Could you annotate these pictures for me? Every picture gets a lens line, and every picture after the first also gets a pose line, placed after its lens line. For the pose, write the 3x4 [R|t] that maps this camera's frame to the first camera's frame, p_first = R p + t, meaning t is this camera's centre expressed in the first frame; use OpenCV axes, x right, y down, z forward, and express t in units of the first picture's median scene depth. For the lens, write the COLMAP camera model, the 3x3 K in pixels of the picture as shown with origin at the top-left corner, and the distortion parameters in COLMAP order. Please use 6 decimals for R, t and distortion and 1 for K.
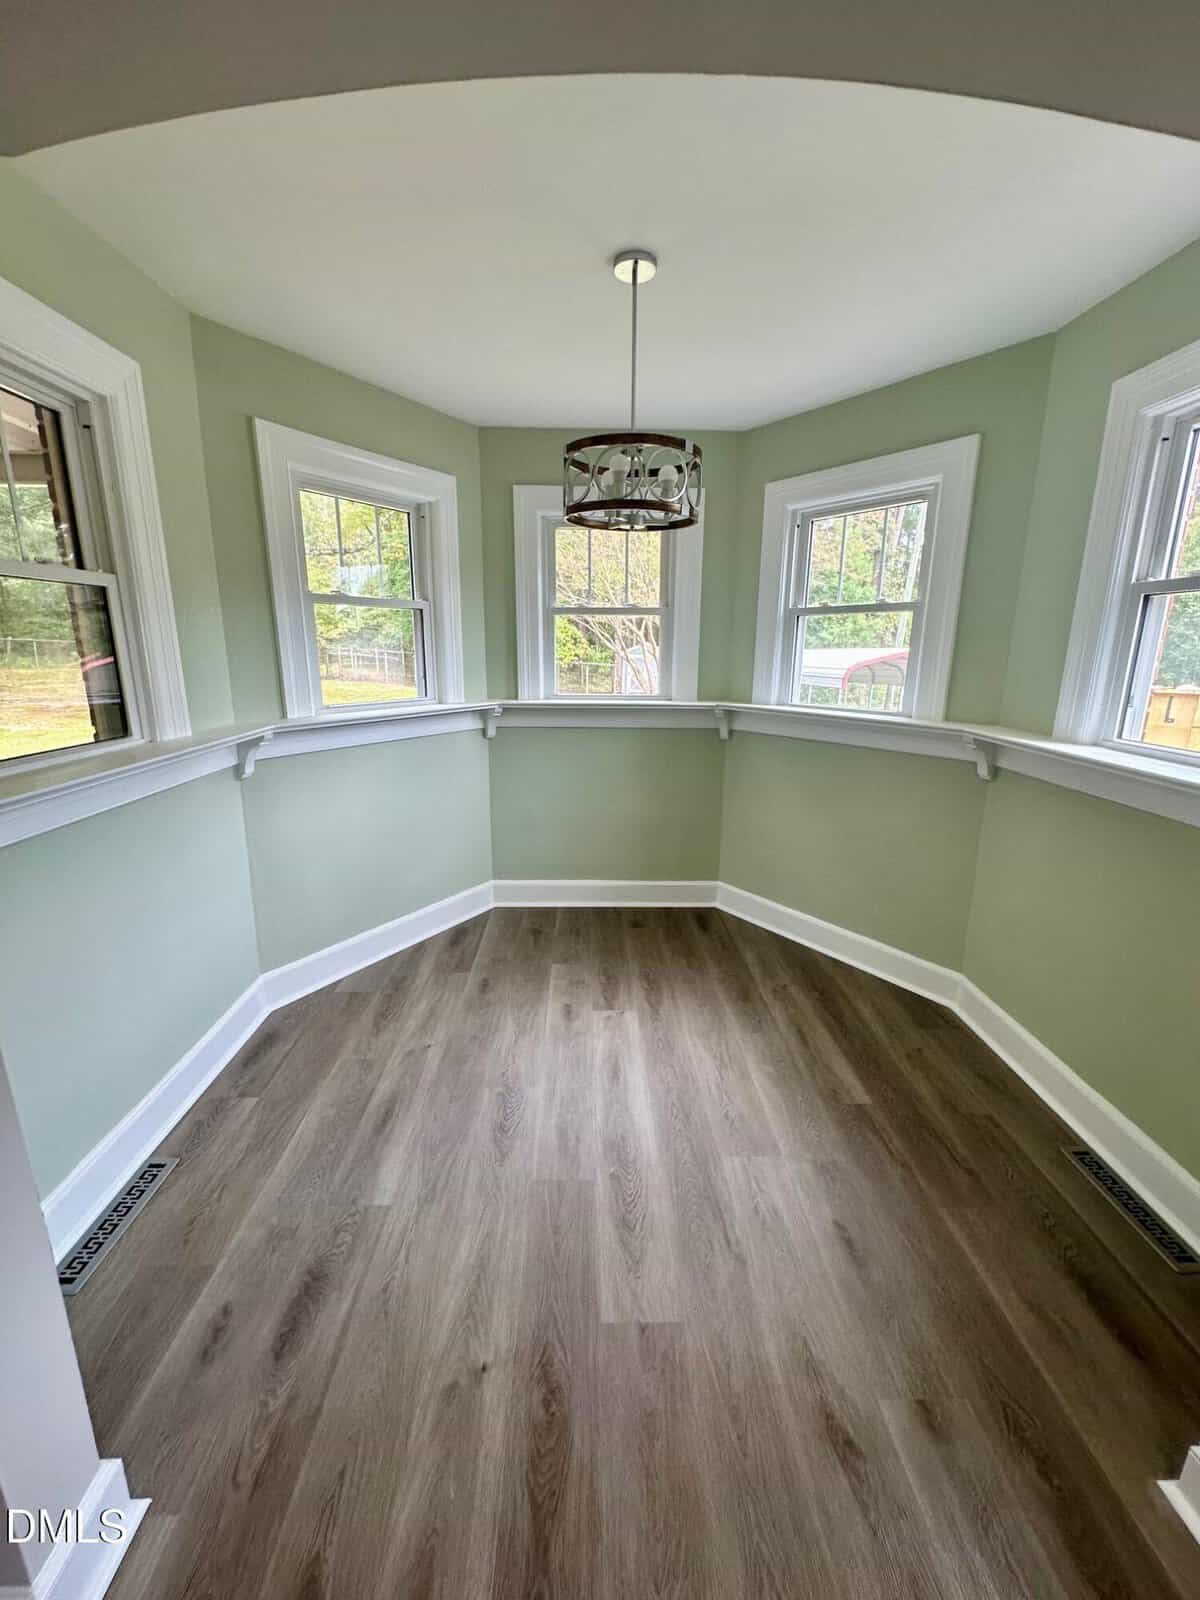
lens RADIAL K [[633.7, 0, 600.9], [0, 633.7, 797.4], [0, 0, 1]] dist [-0.007629, 0.001038]
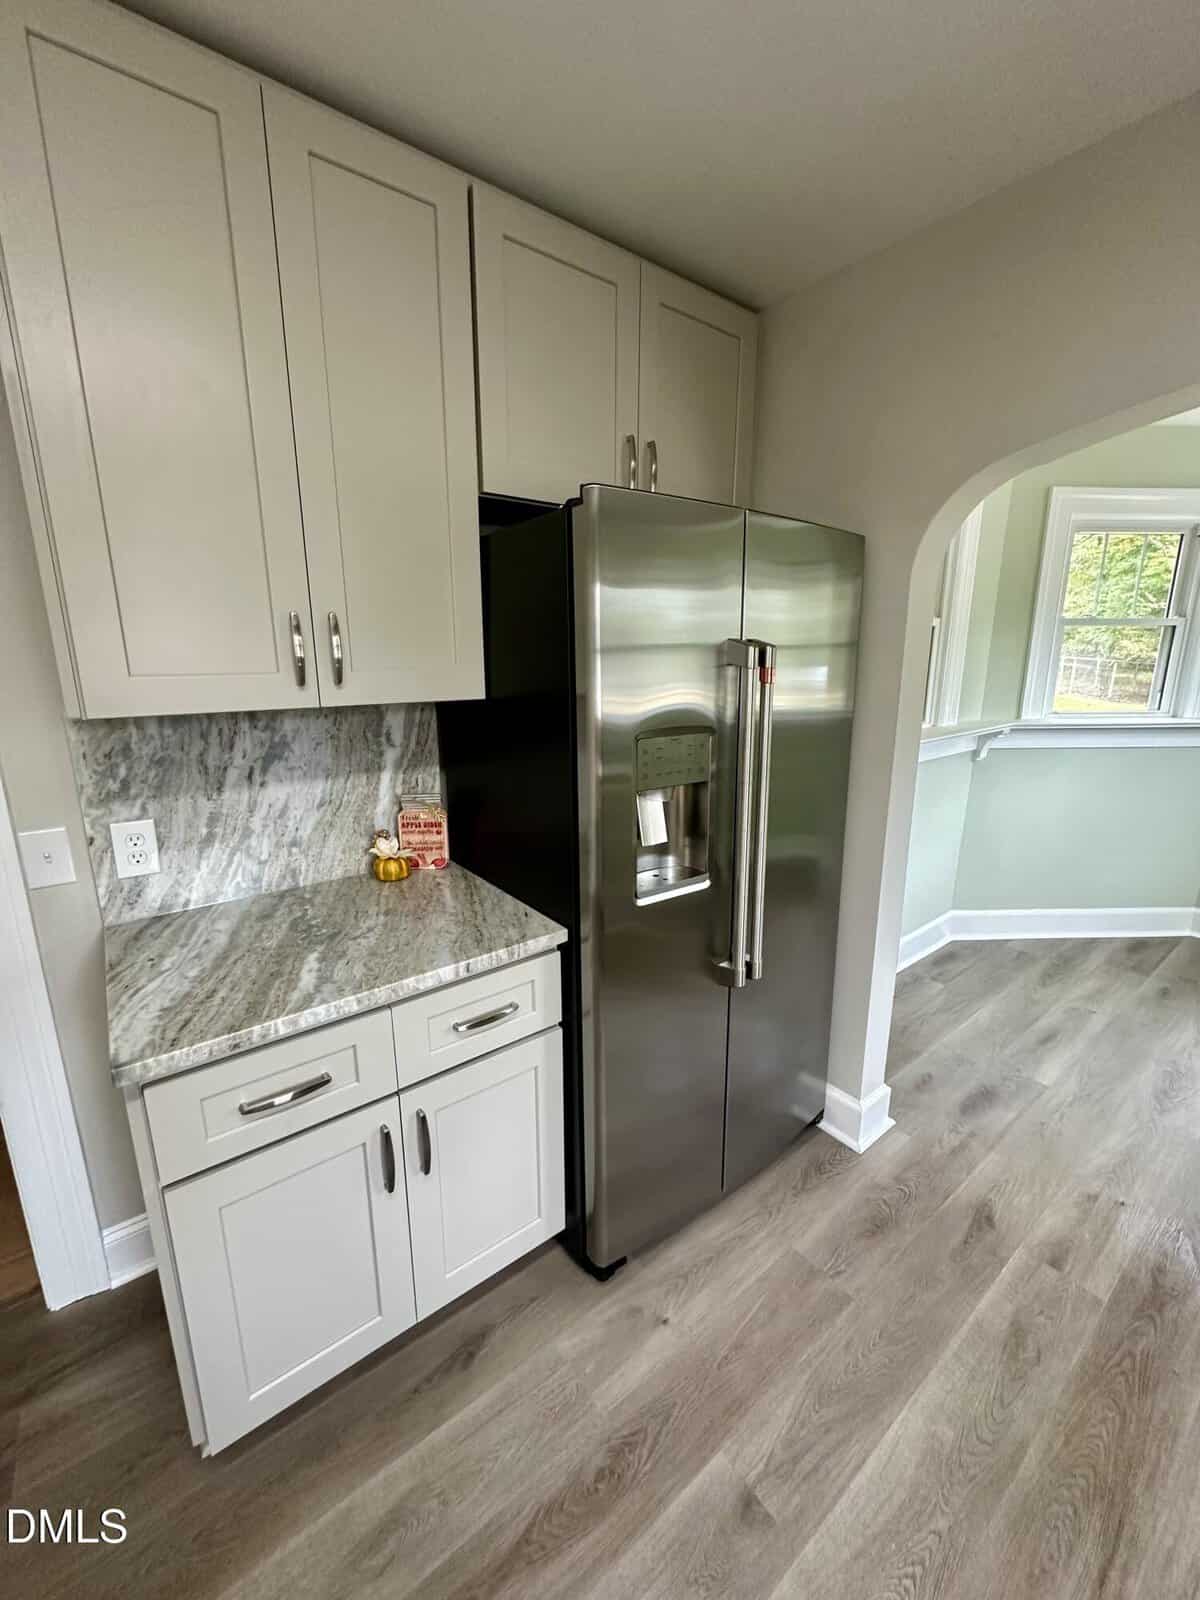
lens RADIAL K [[633.7, 0, 597.5], [0, 633.7, 797.0], [0, 0, 1]] dist [-0.007629, 0.001038]
pose [[0.581313, 0.175587, -0.794509, 0.044761], [-0.181976, 0.979761, 0.083383, 0.081870], [0.793070, 0.096110, 0.601500, -0.447361]]
